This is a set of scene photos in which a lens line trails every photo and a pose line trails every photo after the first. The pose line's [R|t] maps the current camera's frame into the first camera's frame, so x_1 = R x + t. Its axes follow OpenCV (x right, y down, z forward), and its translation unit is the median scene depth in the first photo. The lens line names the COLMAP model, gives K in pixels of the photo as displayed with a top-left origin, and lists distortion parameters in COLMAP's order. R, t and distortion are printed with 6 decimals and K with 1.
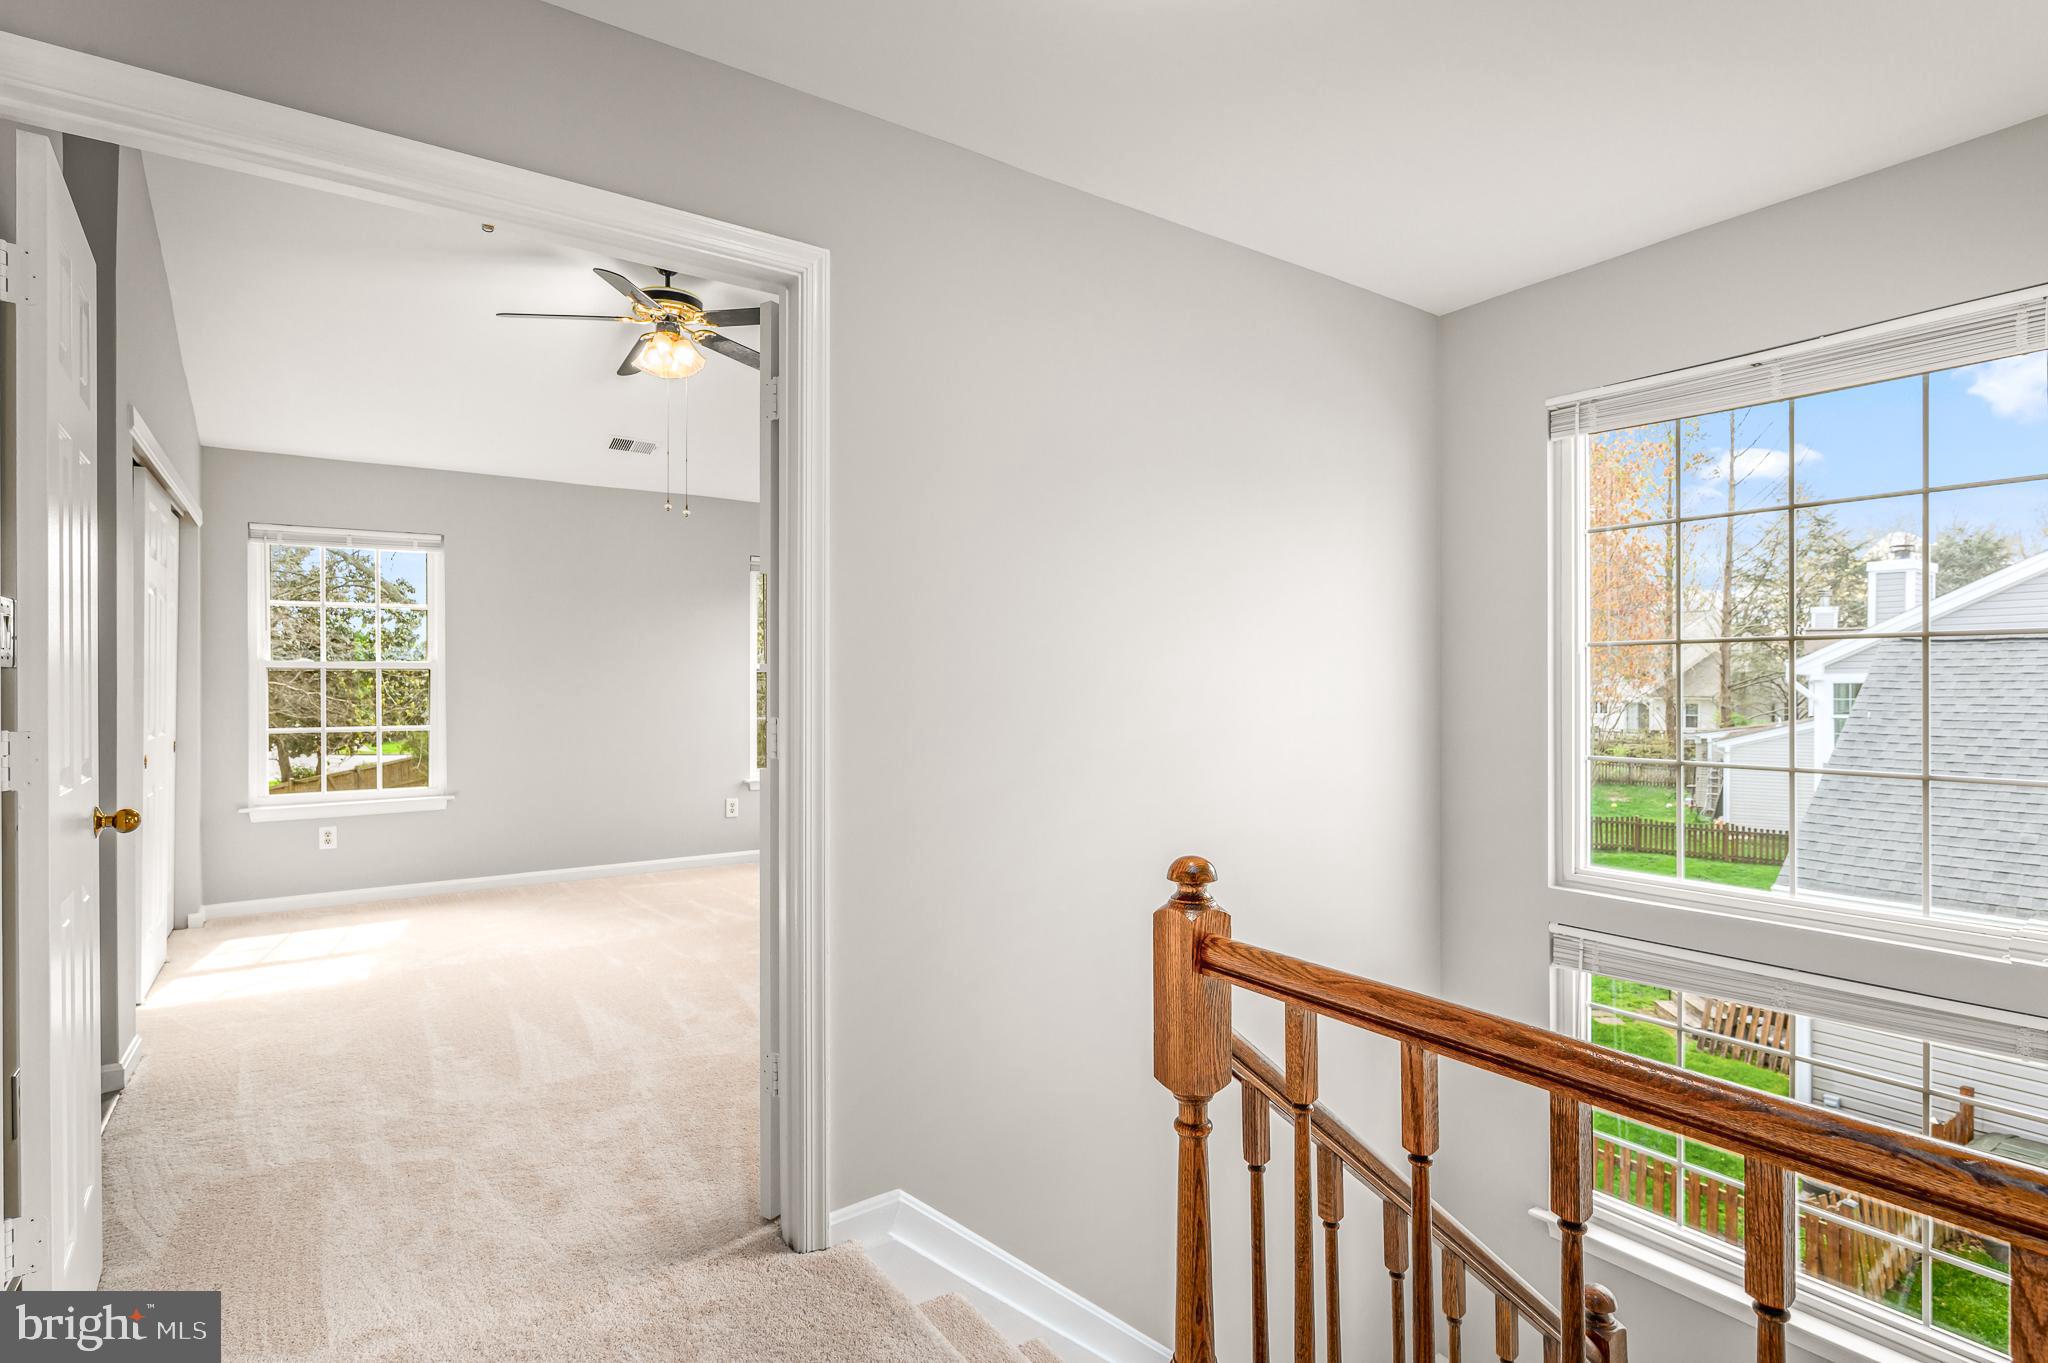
lens RADIAL K [[1004.8, 0, 1019.2], [0, 1004.8, 685.9], [0, 0, 1]] dist [0.001536, -0.000038]
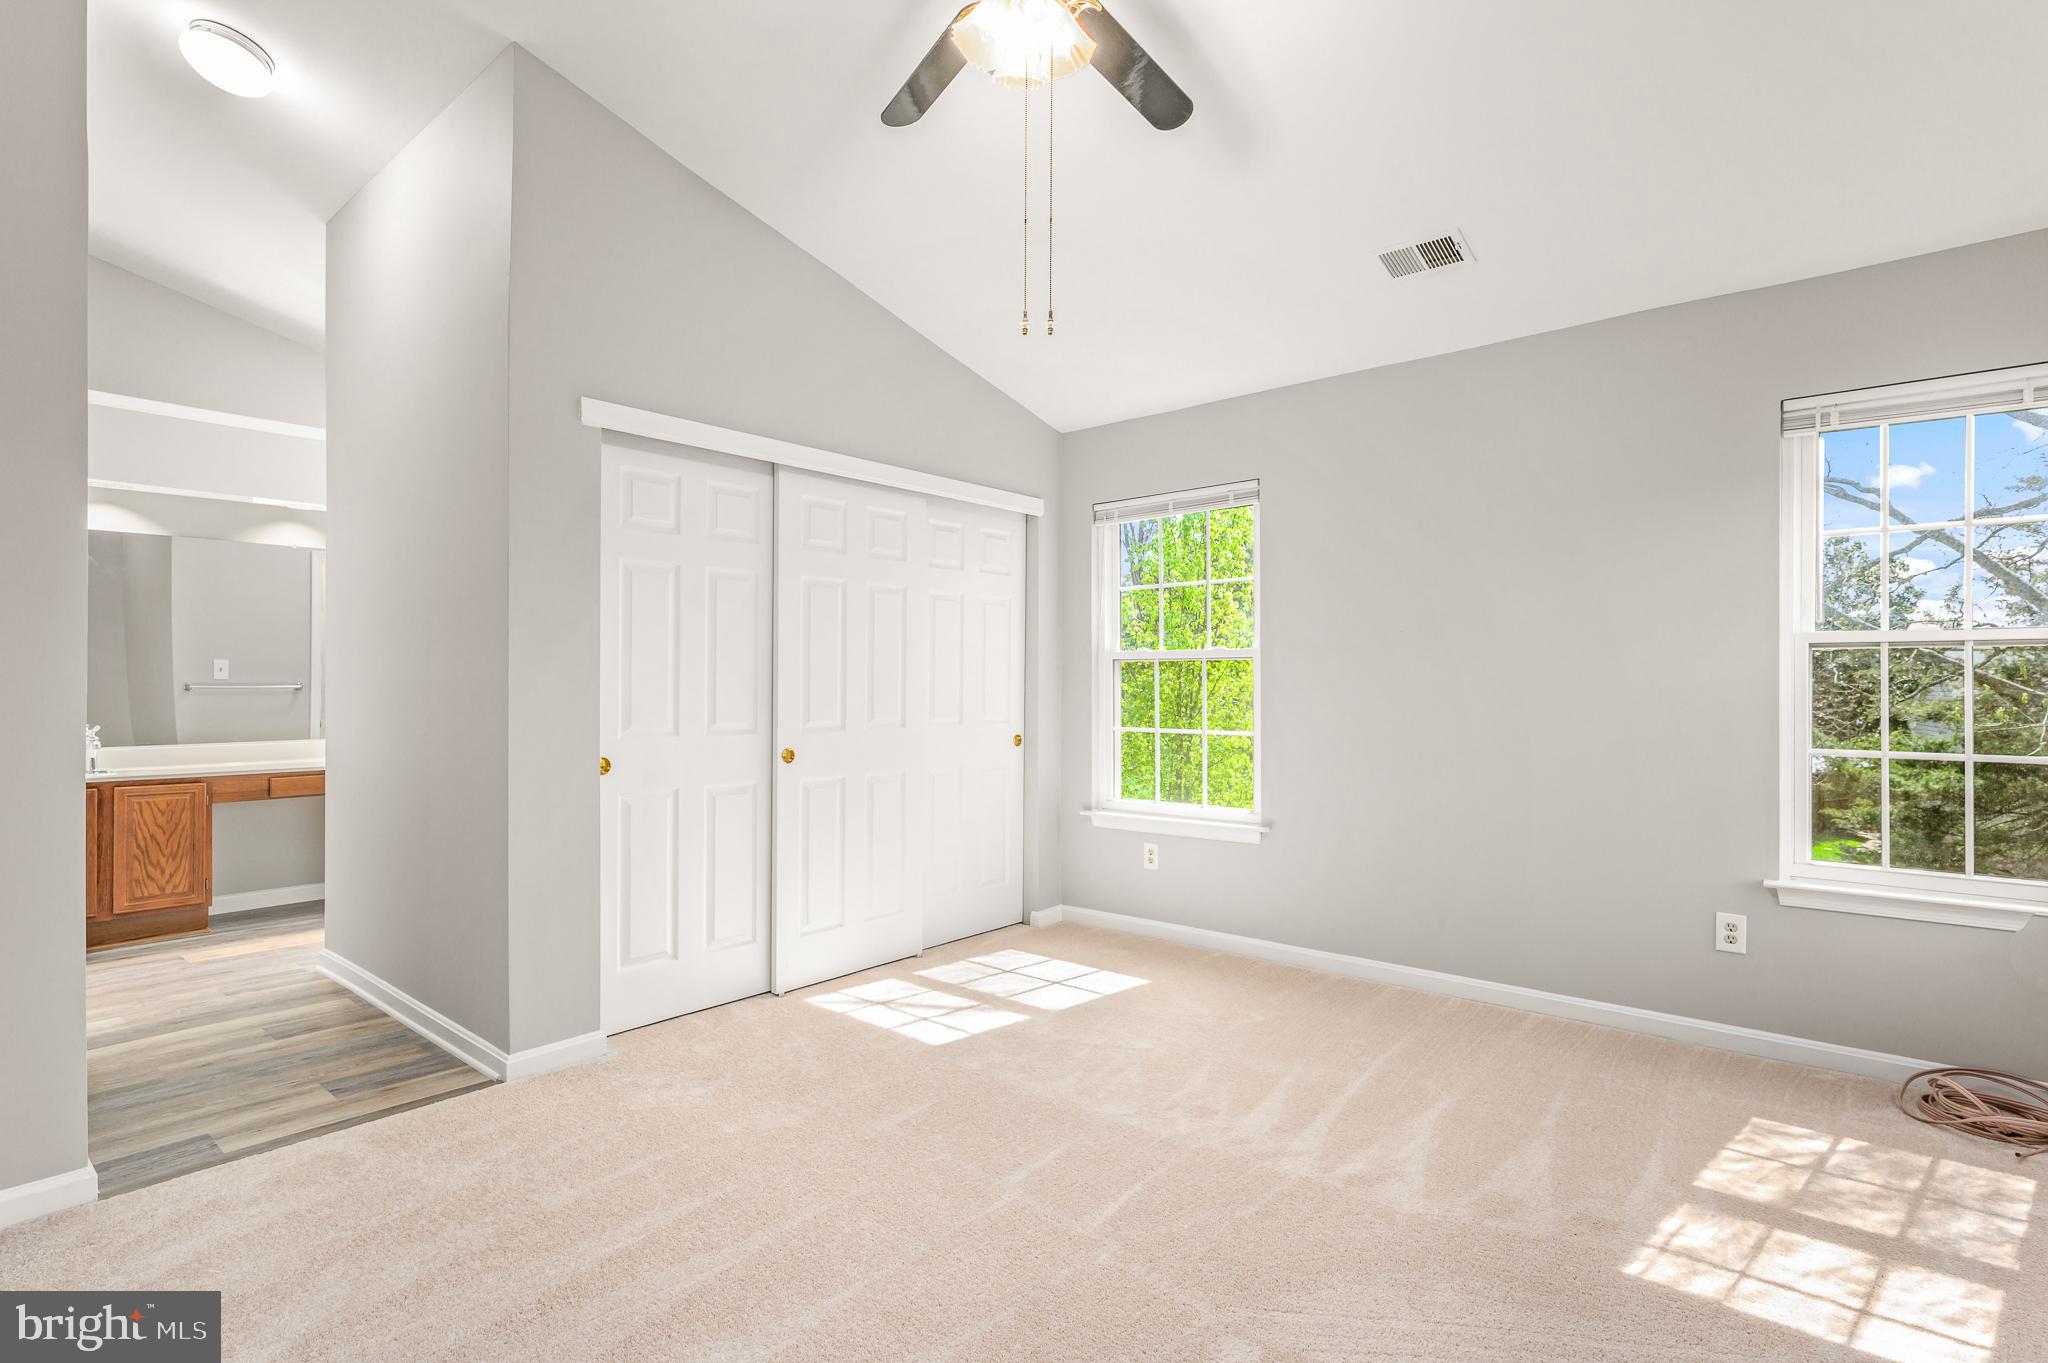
lens RADIAL K [[1004.8, 0, 1040.8], [0, 1004.8, 684.9], [0, 0, 1]] dist [0.001536, -0.000038]
pose [[0.257824, 0.005865, -0.966174, 0.112645], [-0.000028, 0.999982, 0.006063, -0.000813], [0.966192, -0.001536, 0.257819, 0.661941]]
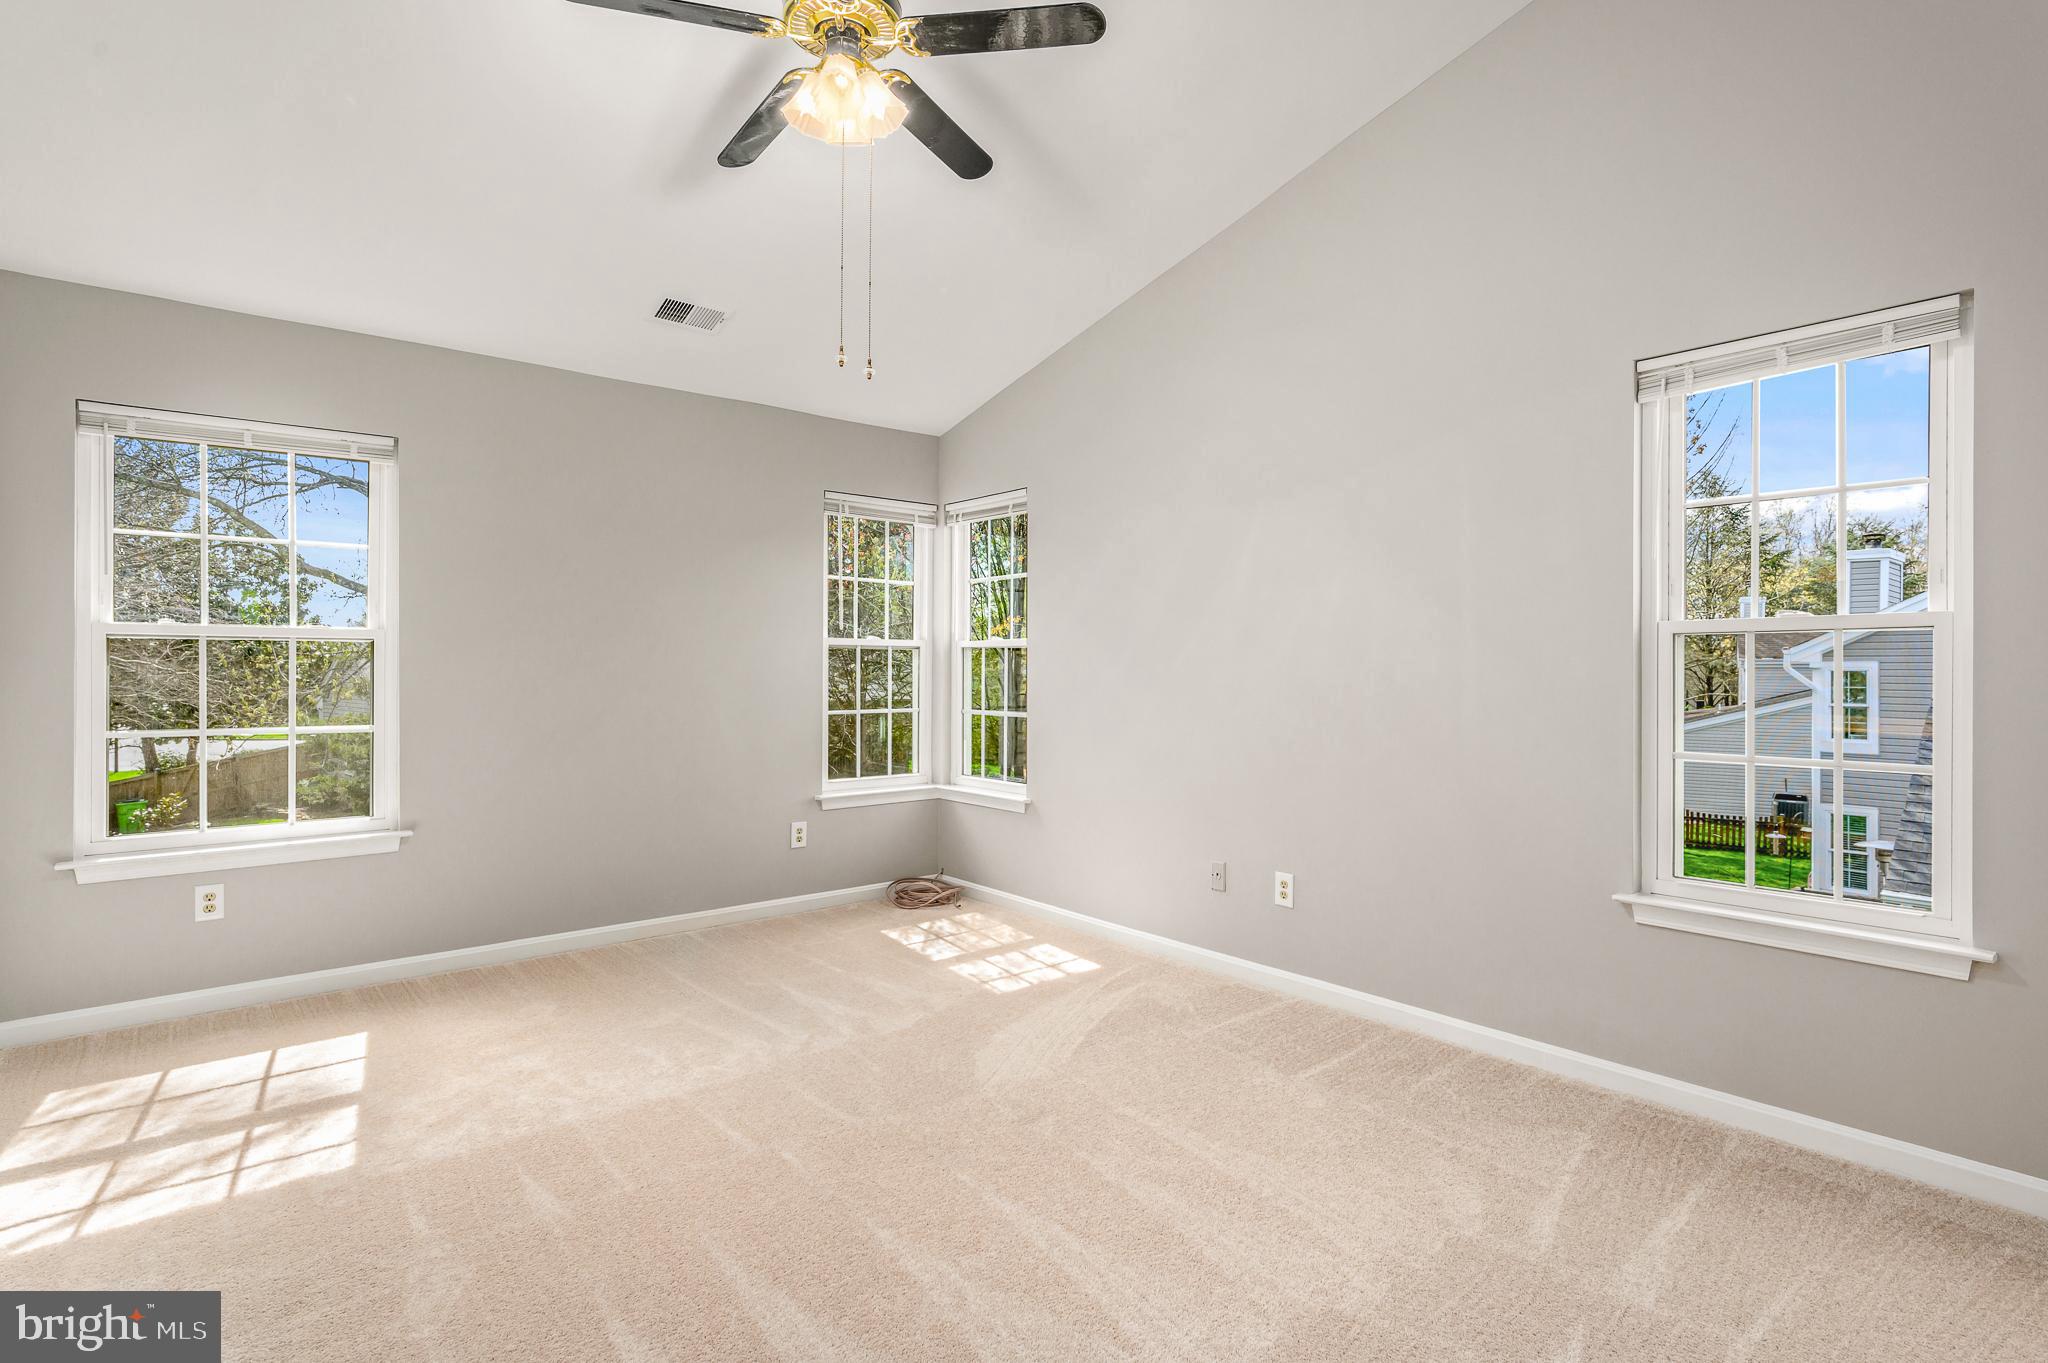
lens RADIAL K [[1004.8, 0, 1031.0], [0, 1004.8, 668.1], [0, 0, 1]] dist [0.001536, -0.000038]
pose [[0.996120, 0.005257, 0.087851, -0.217289], [-0.005164, 0.999986, -0.001292, 0.000380], [-0.087856, 0.000834, 0.996133, 0.307274]]
